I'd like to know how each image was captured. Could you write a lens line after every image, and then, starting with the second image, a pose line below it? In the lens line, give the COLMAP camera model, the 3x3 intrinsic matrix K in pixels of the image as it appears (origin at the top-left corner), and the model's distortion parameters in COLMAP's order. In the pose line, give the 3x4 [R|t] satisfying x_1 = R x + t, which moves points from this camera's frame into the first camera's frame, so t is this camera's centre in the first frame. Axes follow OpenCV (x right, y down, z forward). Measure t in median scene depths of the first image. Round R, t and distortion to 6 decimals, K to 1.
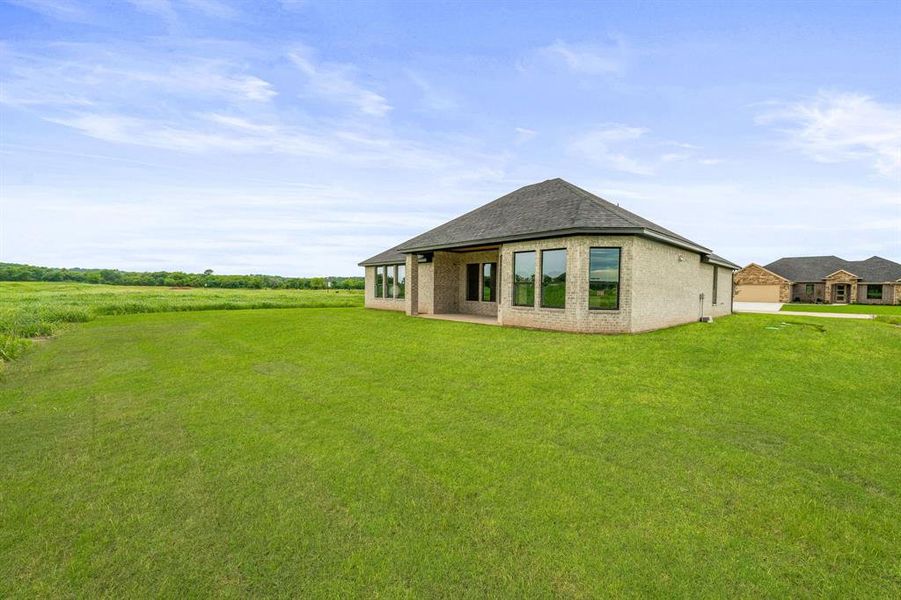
lens RADIAL K [[362.1, 0, 453.4], [0, 362.1, 292.6], [0, 0, 1]] dist [0.001576, 0.000063]
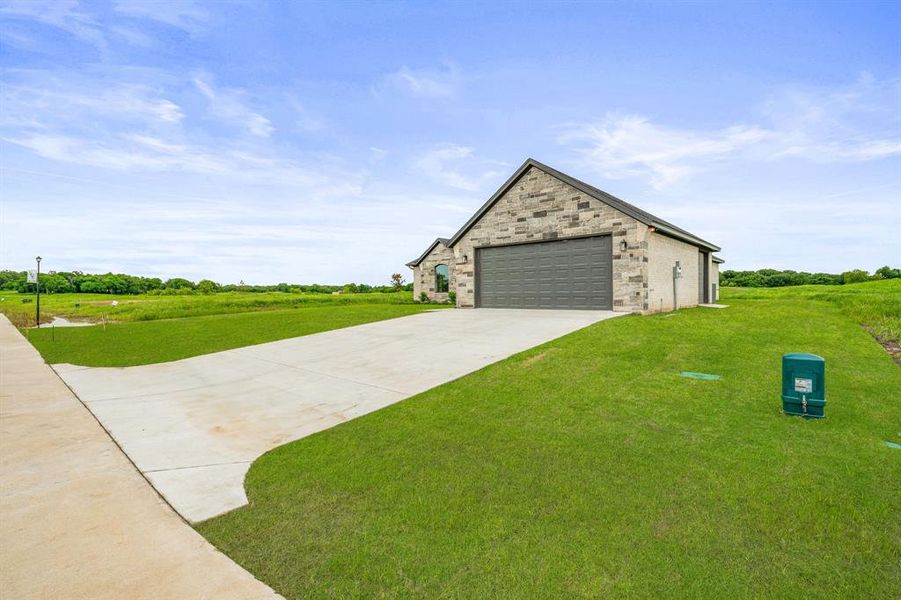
lens RADIAL K [[364.0, 0, 450.3], [0, 364.0, 285.6], [0, 0, 1]] dist [-0.001013, 0.000430]
pose [[0.999480, -0.014172, -0.028968, 0.320771], [0.013943, 0.999870, -0.008095, -0.020815], [0.029079, 0.007687, 0.999548, -0.058921]]
